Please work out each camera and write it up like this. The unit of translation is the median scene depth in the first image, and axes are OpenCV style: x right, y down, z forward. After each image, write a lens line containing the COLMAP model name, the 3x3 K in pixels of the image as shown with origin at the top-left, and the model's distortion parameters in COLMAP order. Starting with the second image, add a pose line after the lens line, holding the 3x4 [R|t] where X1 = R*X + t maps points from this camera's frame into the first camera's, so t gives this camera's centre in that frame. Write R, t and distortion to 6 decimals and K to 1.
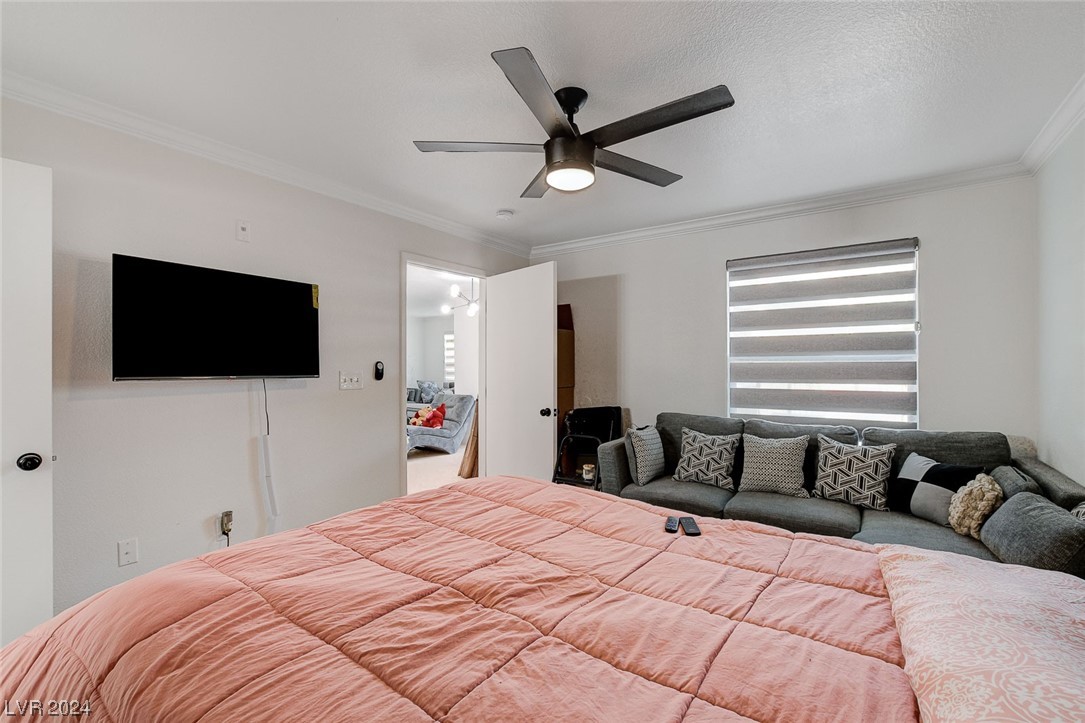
lens RADIAL K [[475.5, 0, 541.2], [0, 475.5, 358.1], [0, 0, 1]] dist [-0.024058, 0.005768]
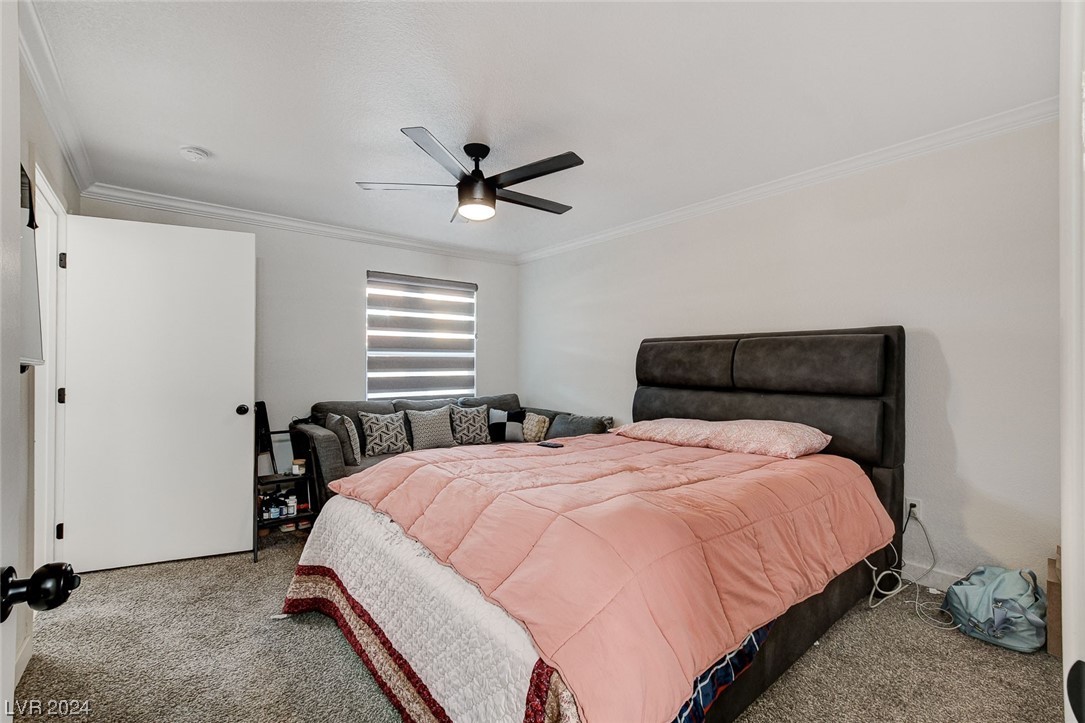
lens RADIAL K [[475.5, 0, 541.2], [0, 475.5, 358.1], [0, 0, 1]] dist [-0.024058, 0.005768]
pose [[0.255466, 0.017950, 0.966651, -0.782524], [-0.012811, 0.999803, -0.015180, 0.032976], [-0.966733, -0.008505, 0.255646, 0.325457]]
